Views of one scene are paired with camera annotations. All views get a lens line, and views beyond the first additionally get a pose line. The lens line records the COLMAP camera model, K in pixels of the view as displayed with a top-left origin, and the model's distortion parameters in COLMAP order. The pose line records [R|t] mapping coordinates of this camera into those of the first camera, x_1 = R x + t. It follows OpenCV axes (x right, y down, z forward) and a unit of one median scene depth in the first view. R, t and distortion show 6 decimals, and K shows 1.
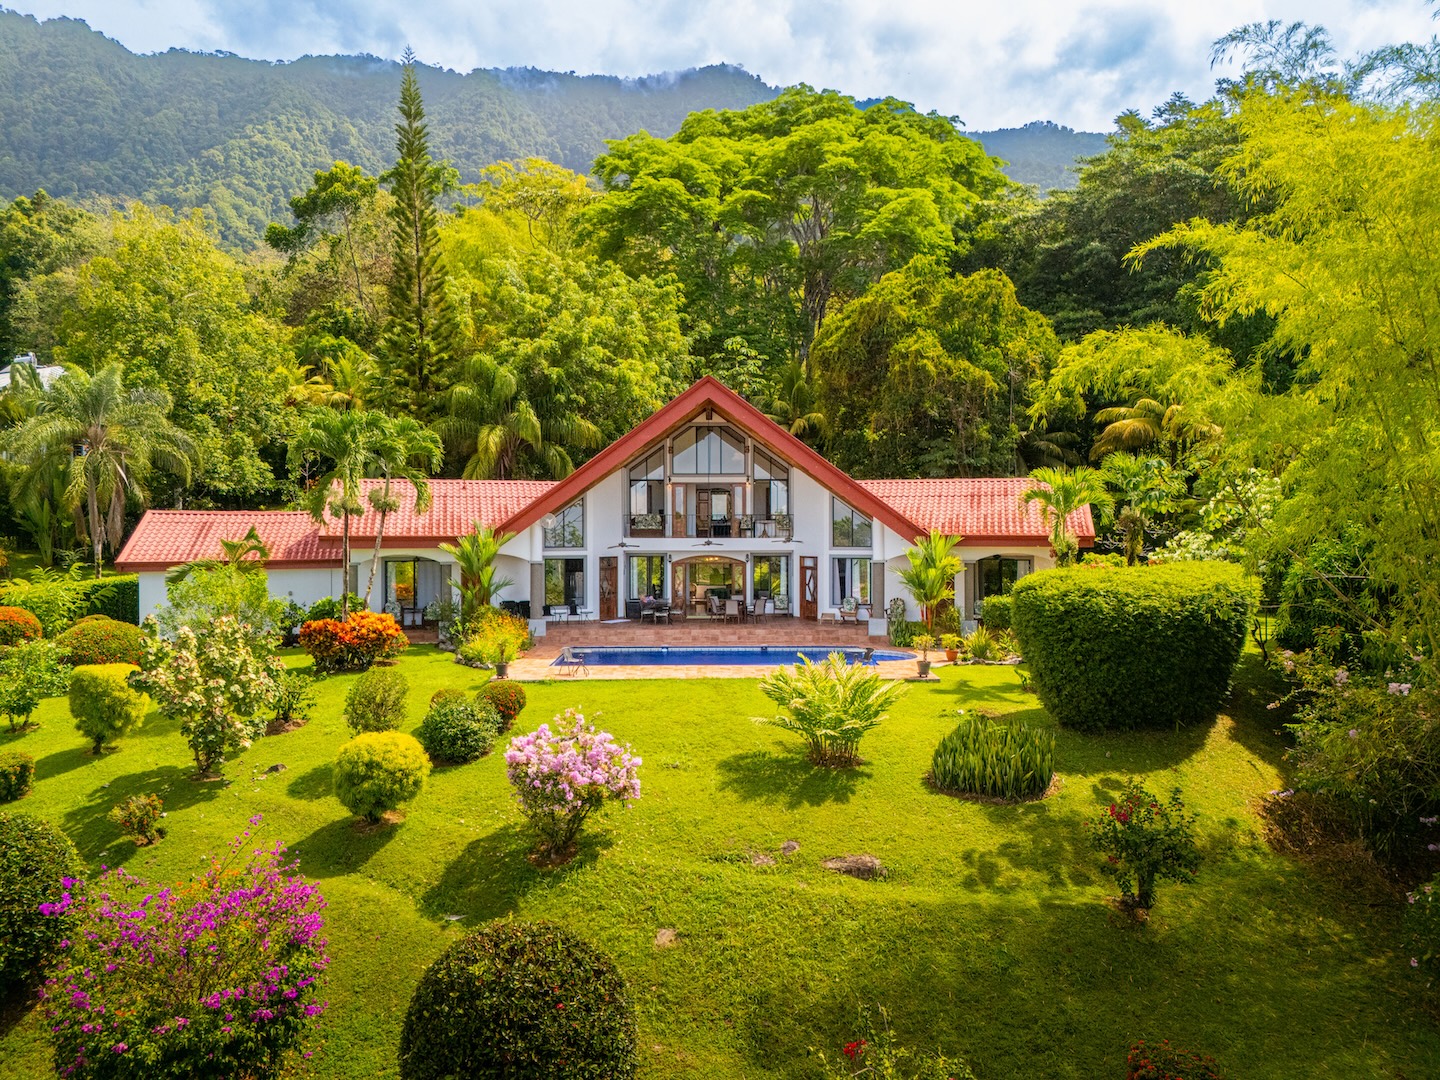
lens RADIAL K [[1089.6, 0, 720.0], [0, 1089.6, 540.0], [0, 0, 1]] dist [-0.103368, 0.001833]
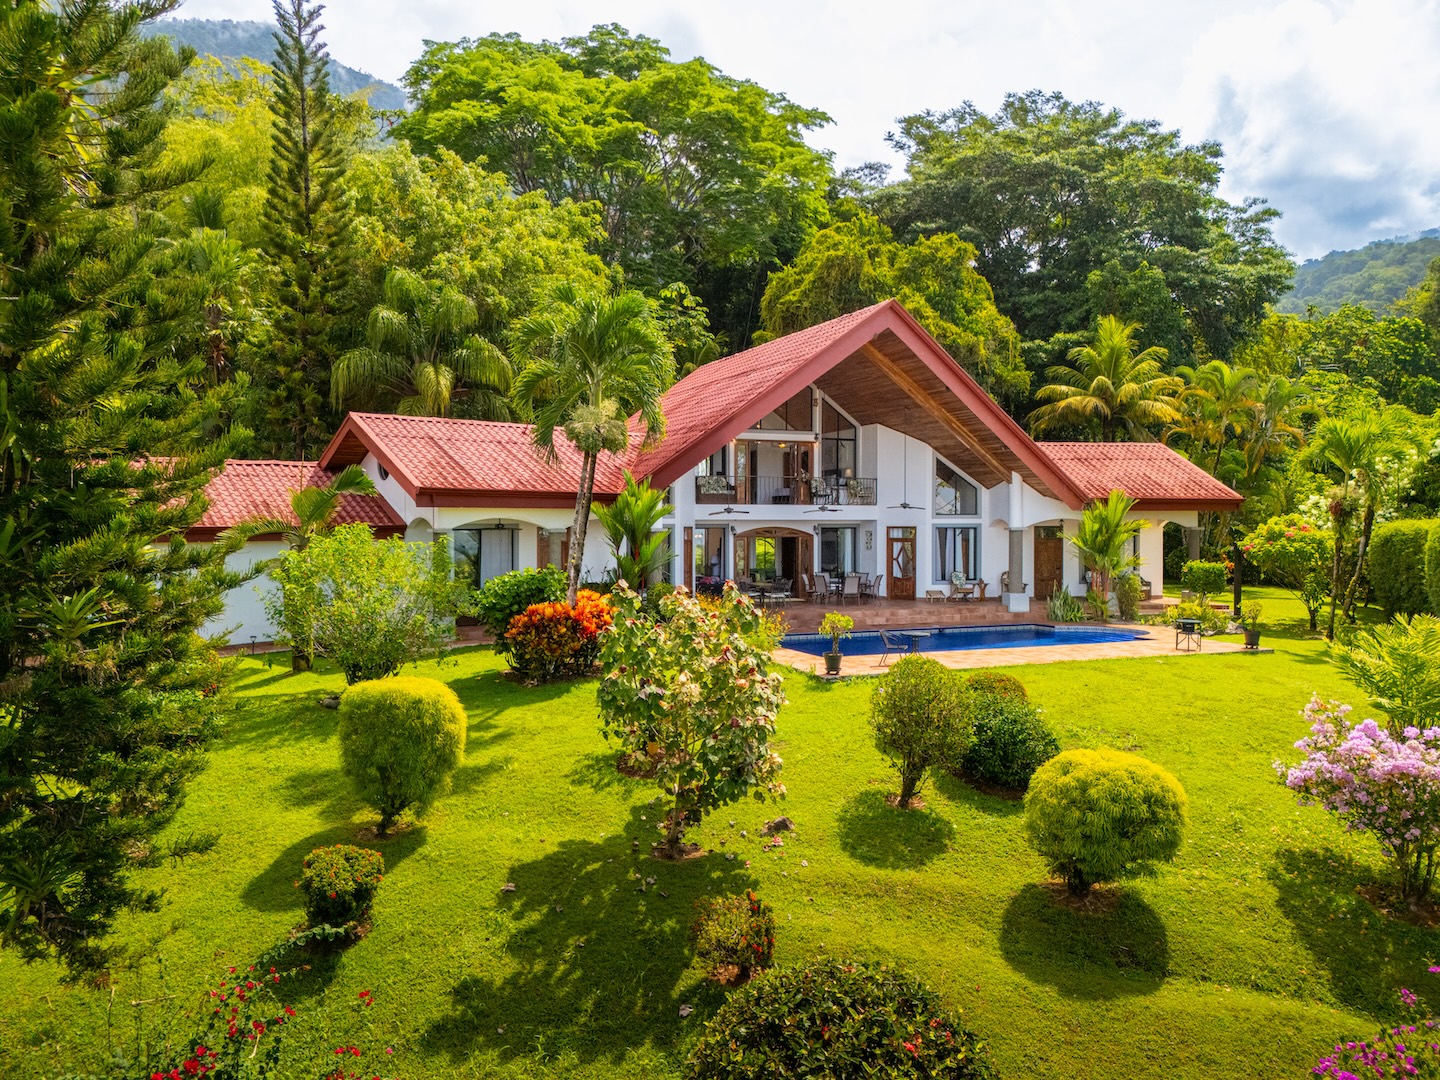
lens RADIAL K [[1089.6, 0, 720.0], [0, 1089.6, 540.0], [0, 0, 1]] dist [-0.103368, 0.001833]
pose [[0.933988, 0.004622, 0.357276, -0.374737], [-0.010545, 0.999837, 0.014631, 0.013783], [-0.357150, -0.017433, 0.933884, 0.217413]]
